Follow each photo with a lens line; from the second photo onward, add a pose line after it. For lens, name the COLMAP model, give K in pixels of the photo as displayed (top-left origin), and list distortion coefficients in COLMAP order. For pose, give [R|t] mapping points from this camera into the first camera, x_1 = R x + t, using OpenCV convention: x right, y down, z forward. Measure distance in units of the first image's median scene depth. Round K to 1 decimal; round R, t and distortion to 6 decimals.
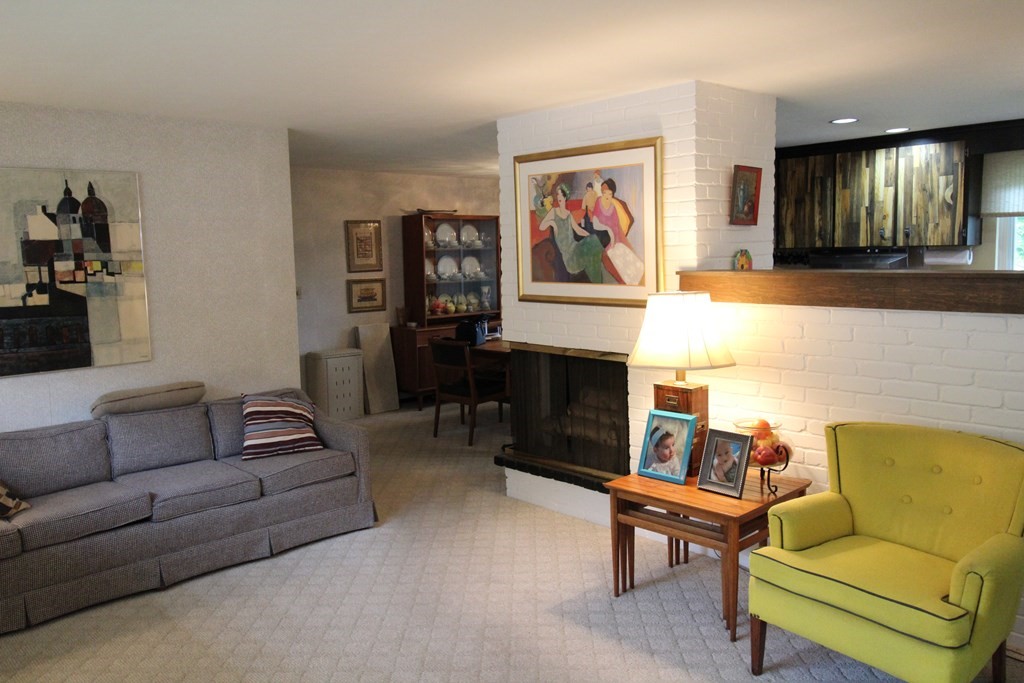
lens RADIAL K [[805.1, 0, 505.2], [0, 805.1, 331.4], [0, 0, 1]] dist [0.010848, -0.000521]
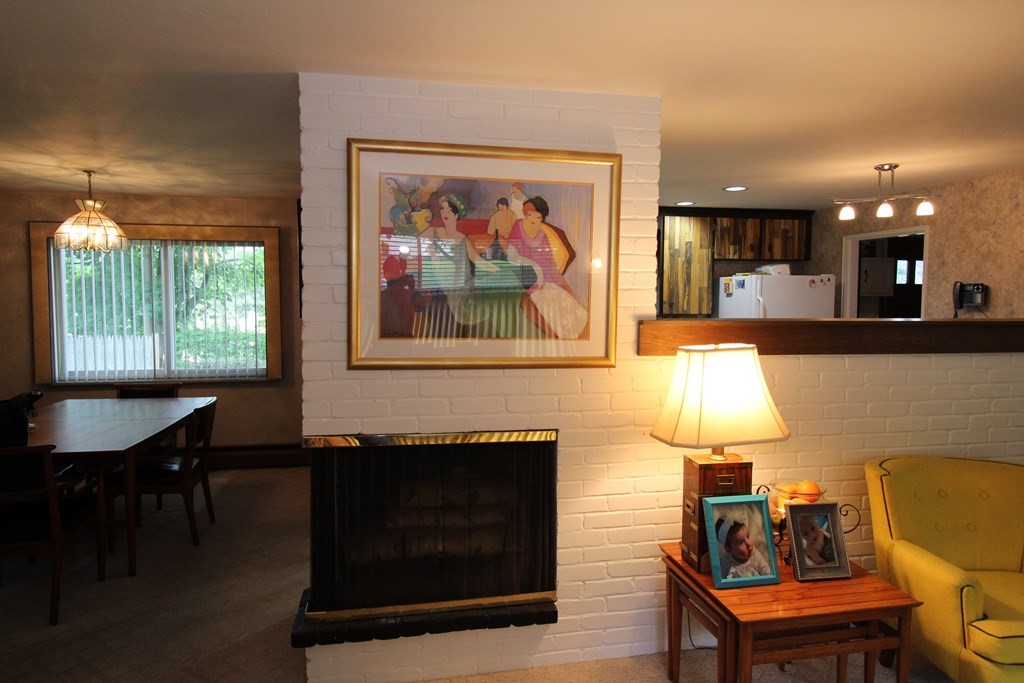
lens RADIAL K [[629.3, 0, 508.6], [0, 629.3, 329.0], [0, 0, 1]] dist [0.001950, -0.001278]
pose [[0.530542, -0.017399, 0.847480, -0.206110], [0.065938, 0.997607, -0.020798, -0.031572], [-0.845090, 0.066915, 0.530419, 0.394187]]
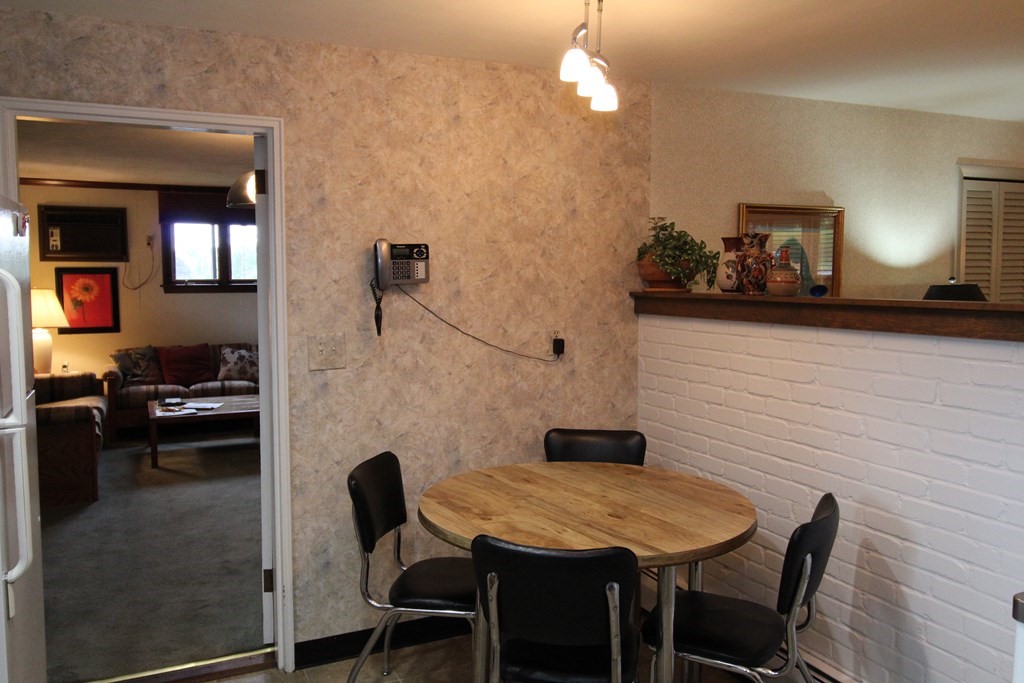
lens RADIAL K [[805.1, 0, 505.2], [0, 805.1, 331.4], [0, 0, 1]] dist [0.010848, -0.000521]
pose [[-0.950228, 0.004771, 0.311519, 0.304056], [0.056686, 0.985841, 0.157812, -0.072617], [-0.306355, 0.167616, -0.937044, 0.699966]]
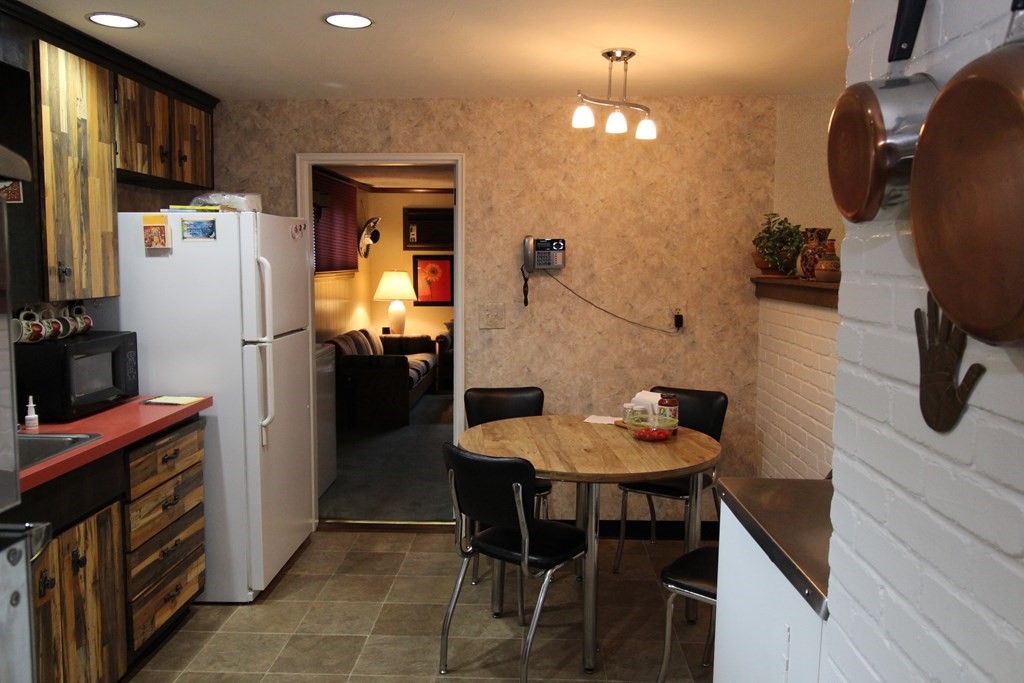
lens RADIAL K [[805.1, 0, 505.2], [0, 805.1, 331.4], [0, 0, 1]] dist [0.010848, -0.000521]
pose [[-0.701030, -0.040222, 0.711997, 0.111363], [0.084705, 0.986644, 0.139137, -0.071686], [-0.708084, 0.157849, -0.688260, 0.735575]]
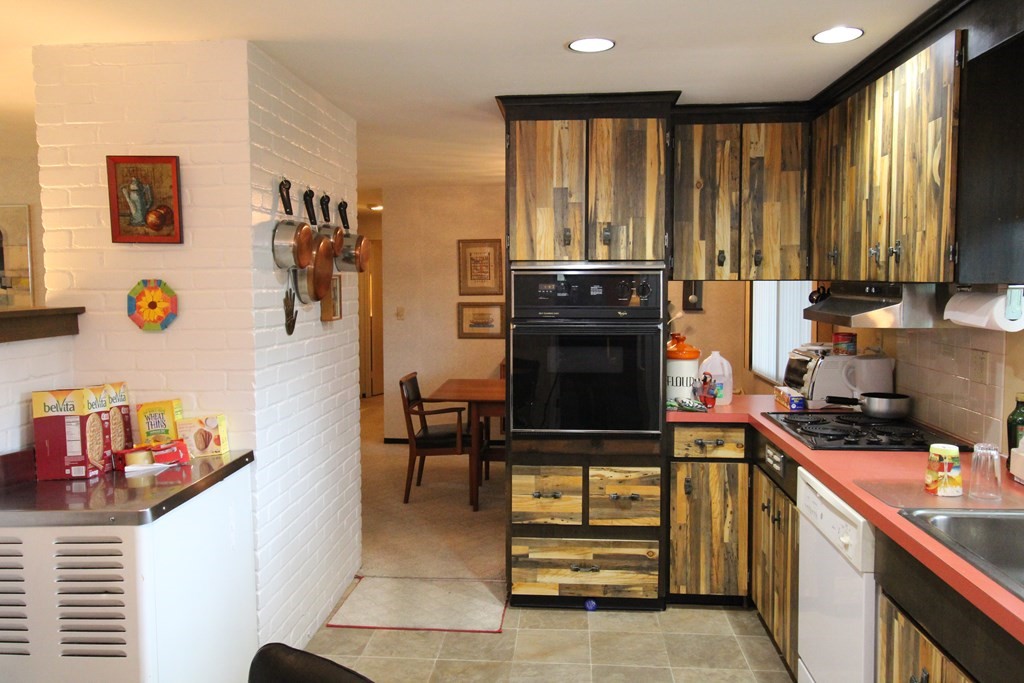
lens RADIAL K [[805.1, 0, 505.2], [0, 805.1, 331.4], [0, 0, 1]] dist [0.010848, -0.000521]
pose [[0.678647, 0.069910, -0.731130, 0.527320], [-0.086244, 0.996158, 0.015200, -0.049994], [0.729384, 0.052740, 0.682069, 0.403524]]
